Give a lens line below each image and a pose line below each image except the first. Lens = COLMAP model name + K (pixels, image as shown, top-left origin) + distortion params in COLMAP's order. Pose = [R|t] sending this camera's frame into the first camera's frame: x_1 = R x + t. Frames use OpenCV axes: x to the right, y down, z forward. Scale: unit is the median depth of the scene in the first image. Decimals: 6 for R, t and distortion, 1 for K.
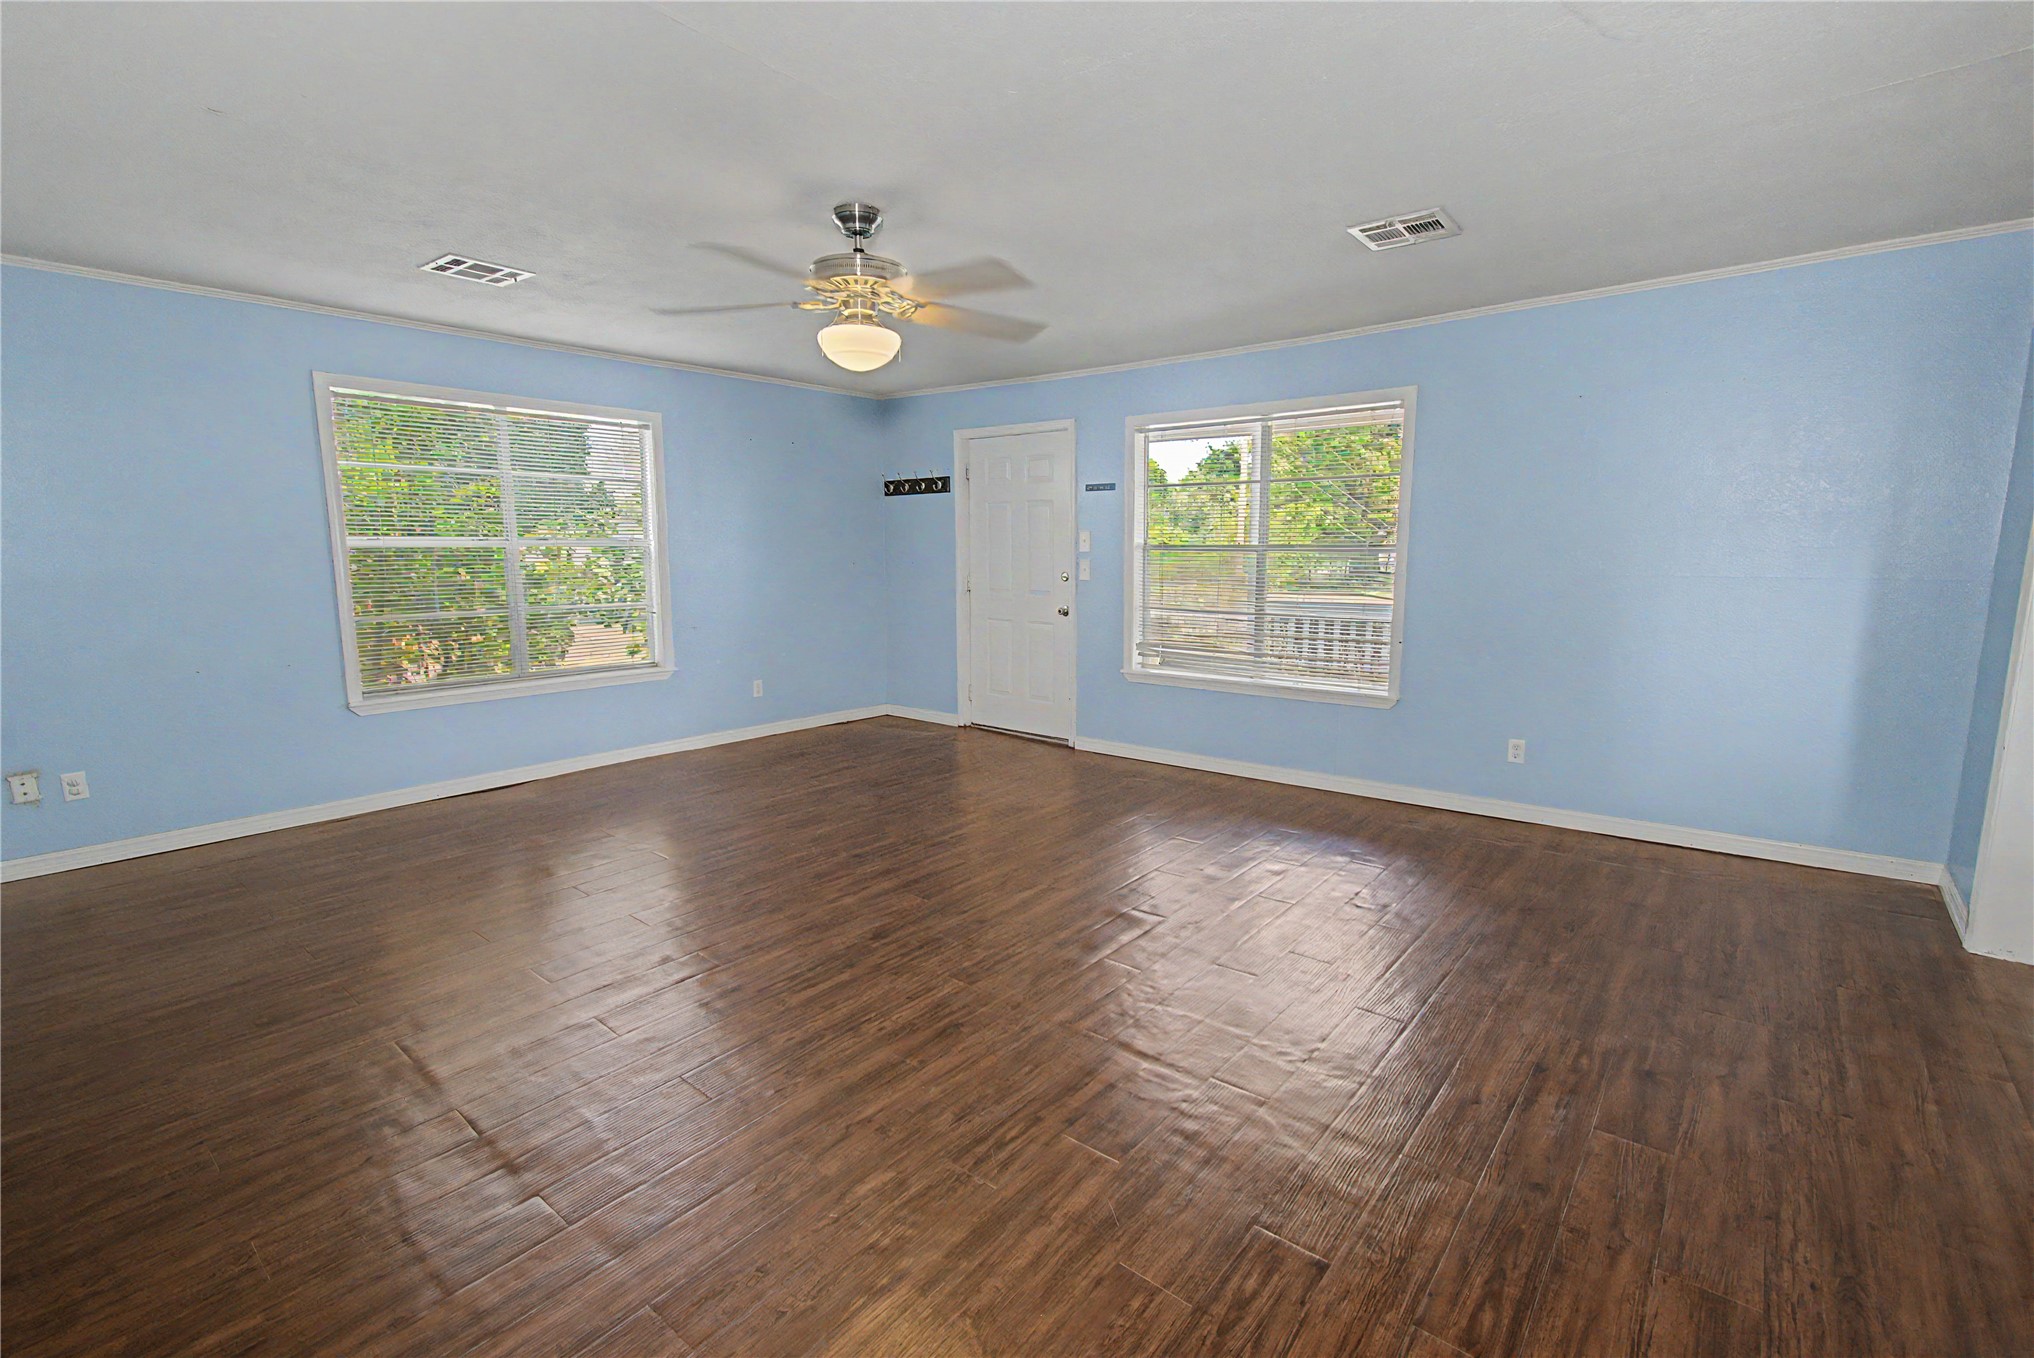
lens RADIAL K [[939.9, 0, 1028.3], [0, 939.9, 687.4], [0, 0, 1]] dist [-0.000249, -0.000069]
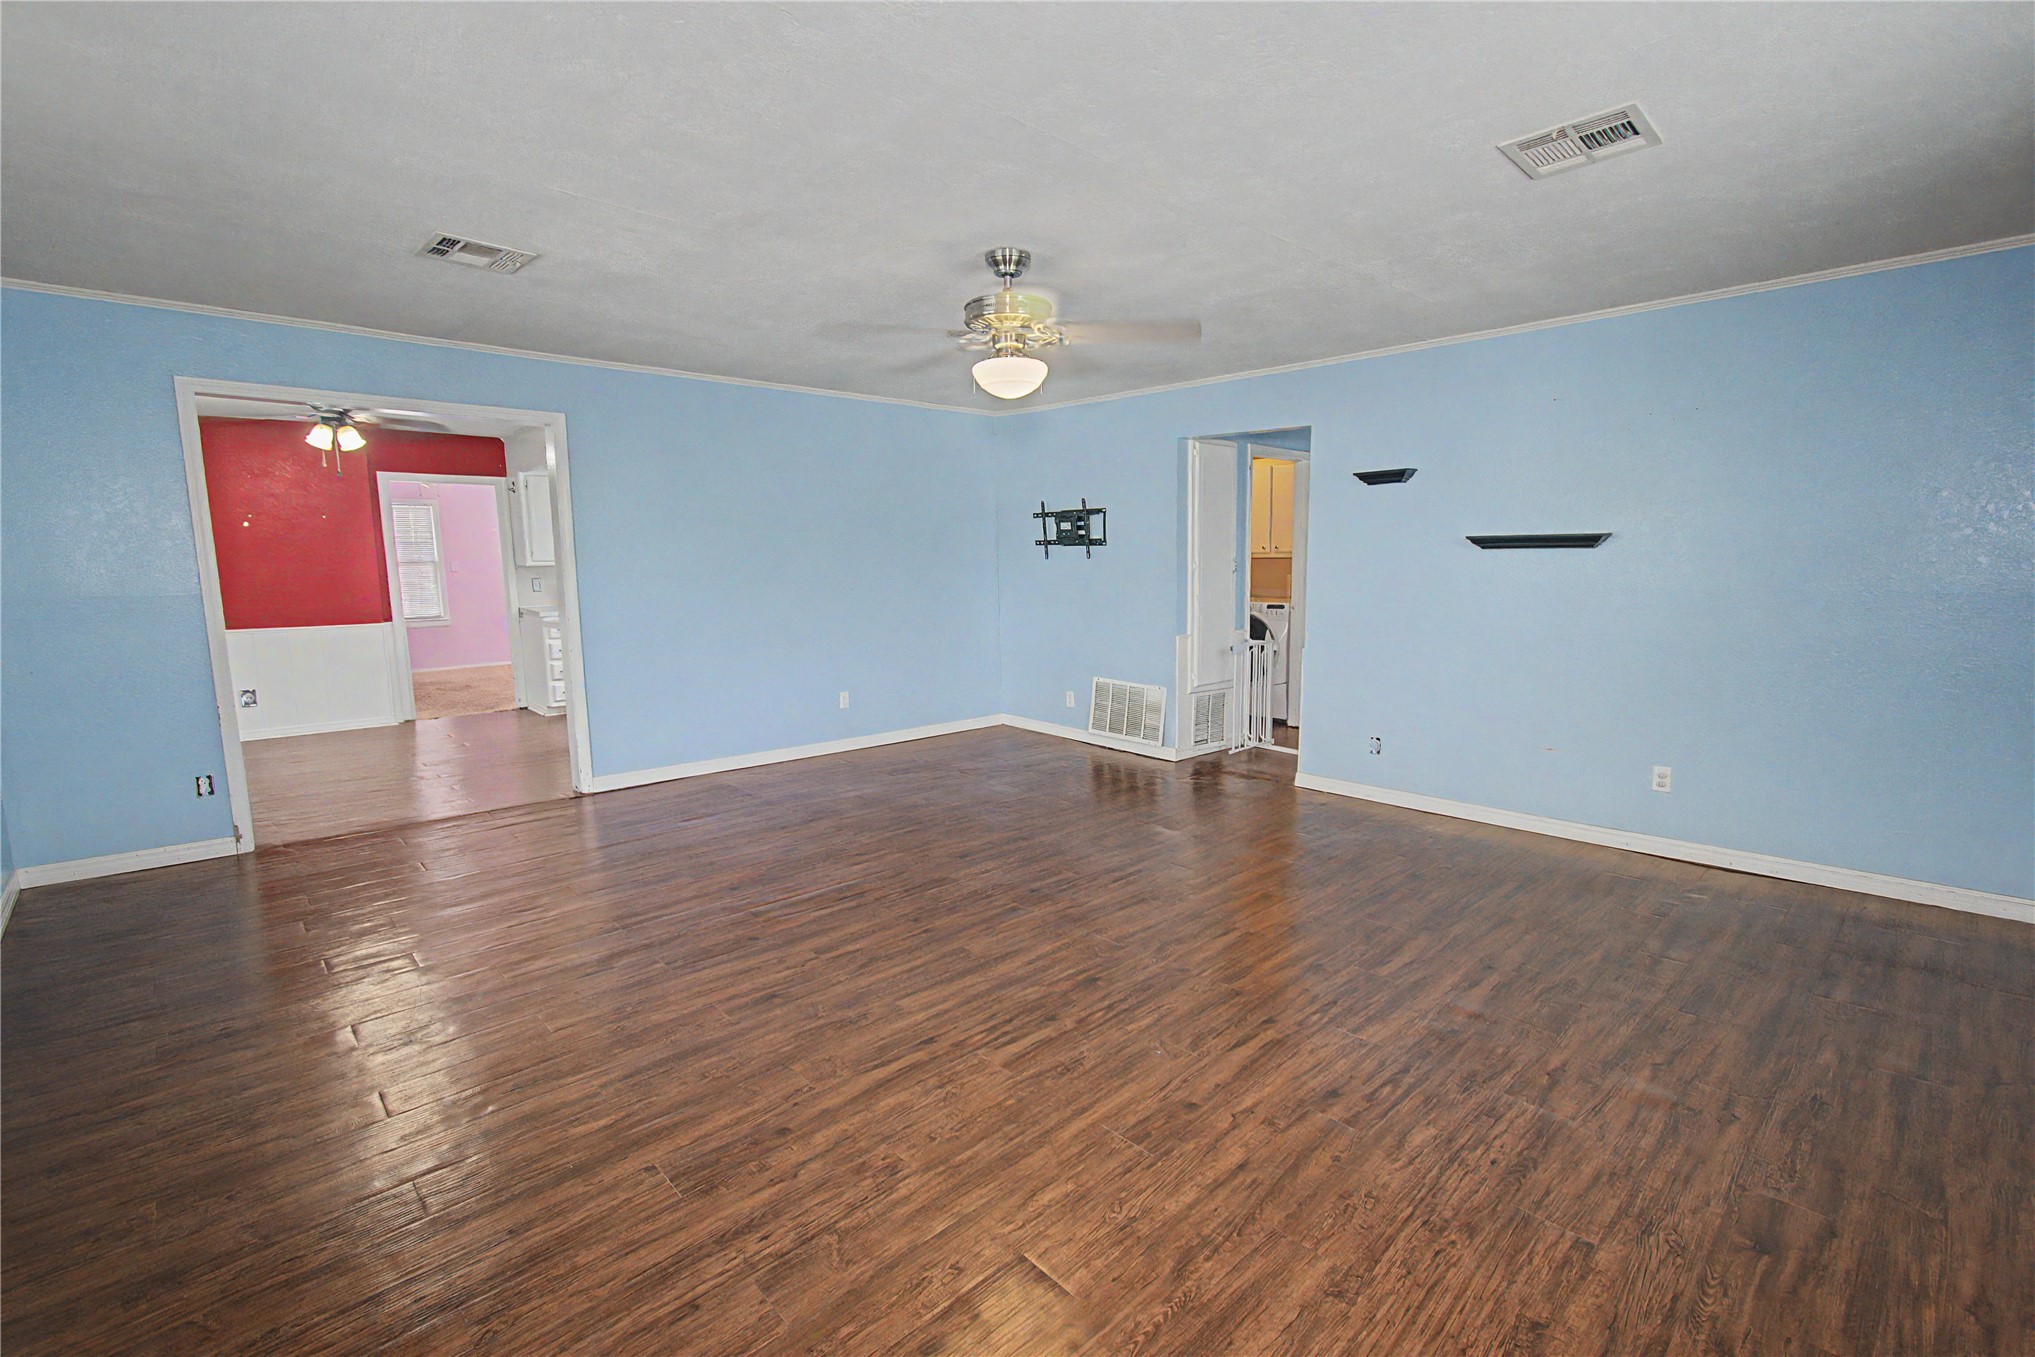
lens RADIAL K [[898.2, 0, 1017.5], [0, 898.2, 678.5], [0, 0, 1]] dist [-0.003094, -0.000498]
pose [[-0.990464, -0.009817, 0.137418, -0.277743], [0.029438, 0.959339, 0.280716, -0.265801], [-0.134587, 0.282085, -0.949902, 1.734911]]
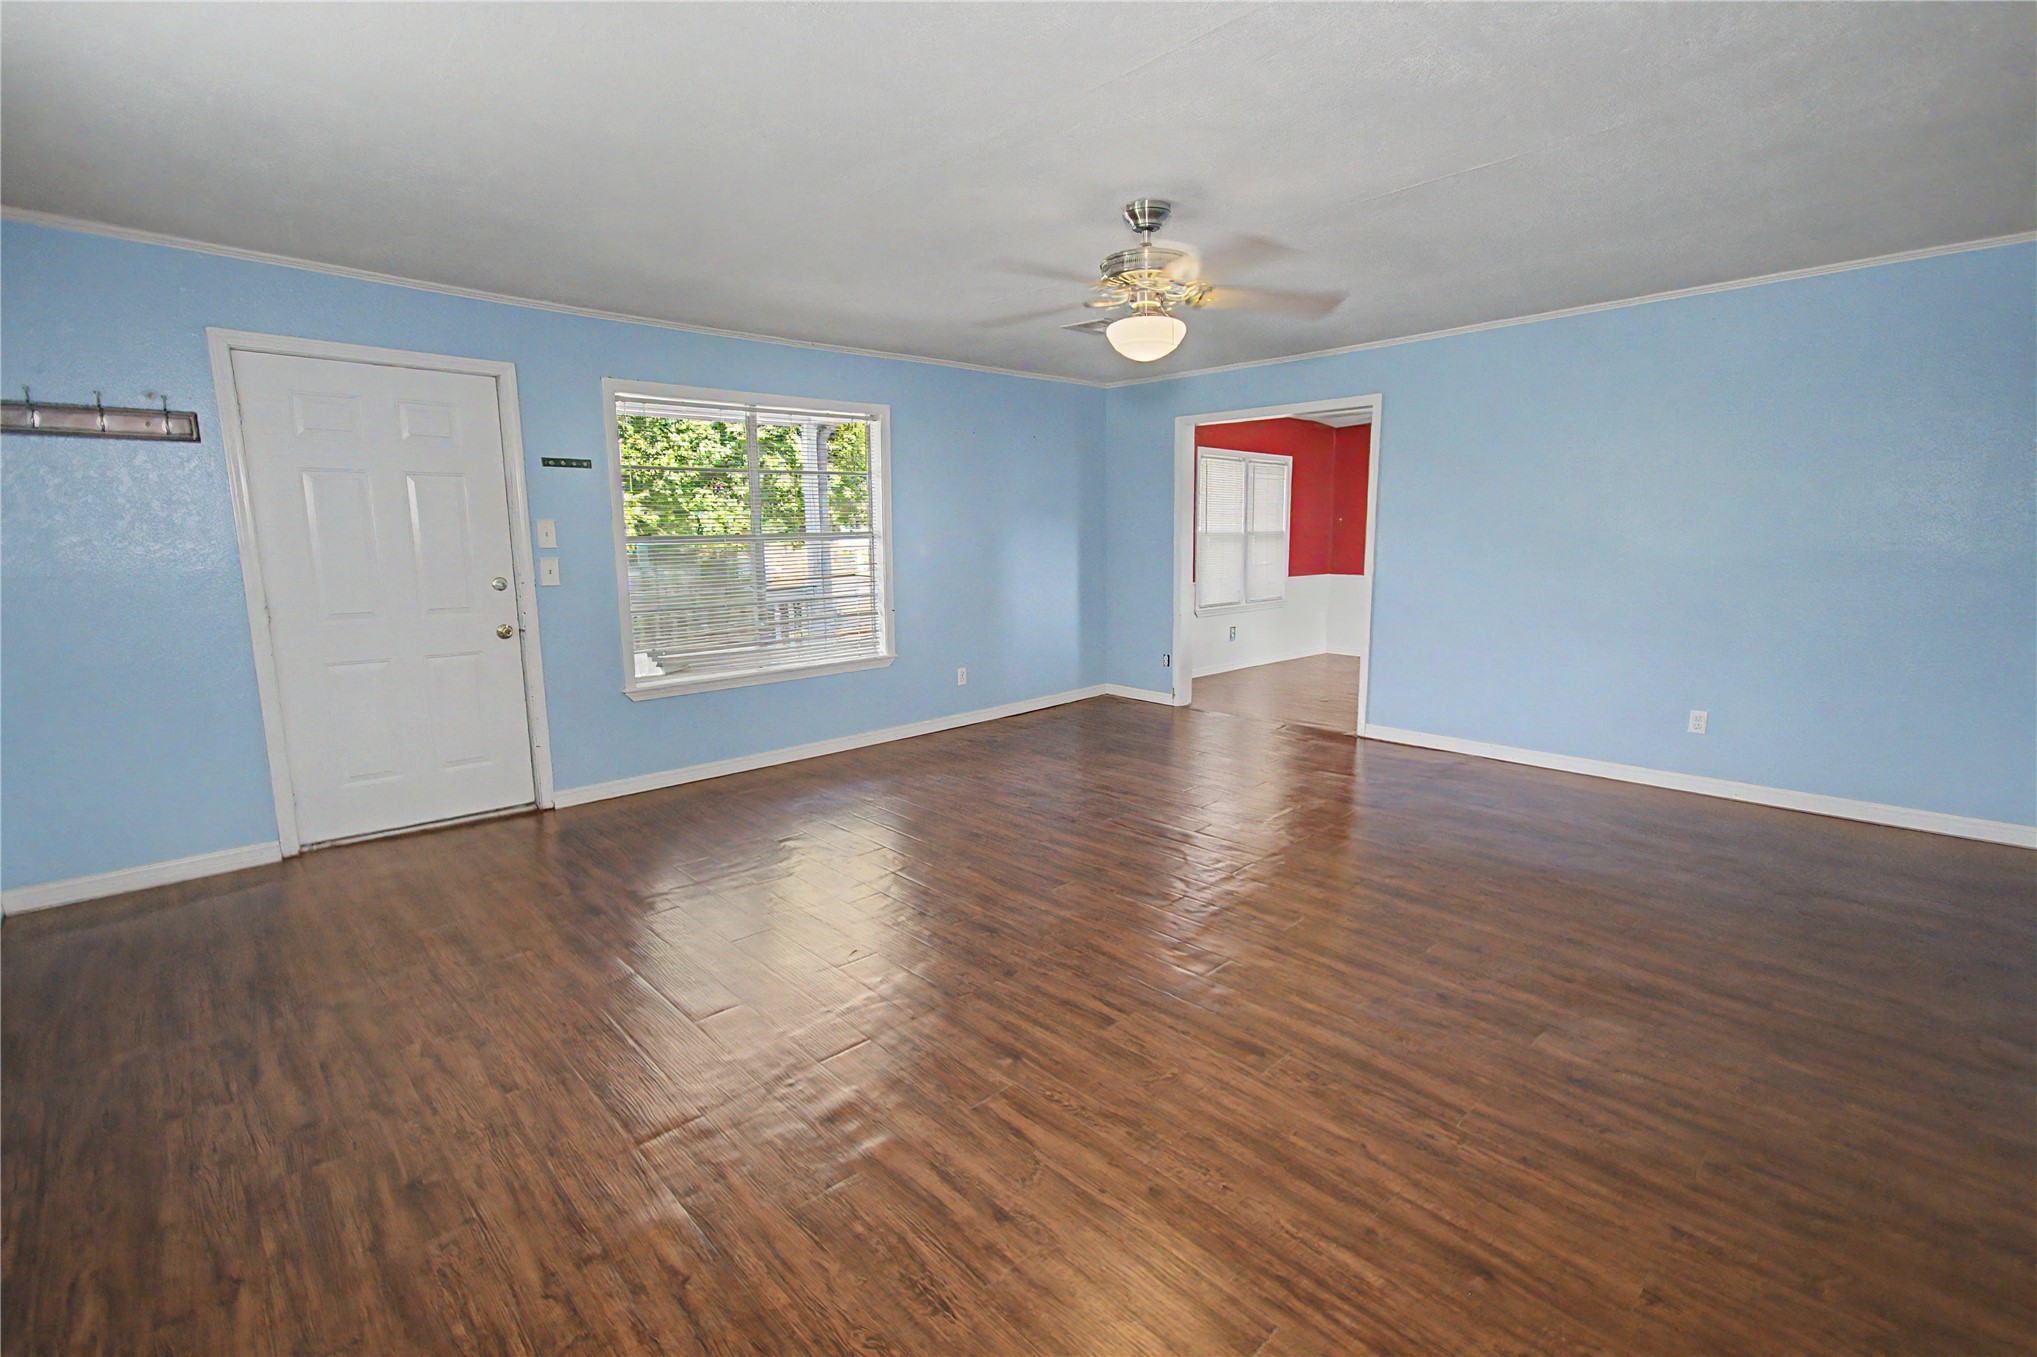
lens RADIAL K [[887.6, 0, 1049.6], [0, 887.6, 716.6], [0, 0, 1]] dist [0.000565, 0.000336]
pose [[0.104360, -0.205214, 0.973137, -1.006607], [0.161238, 0.969026, 0.187056, -0.131438], [-0.981382, 0.137386, 0.134216, 0.856000]]
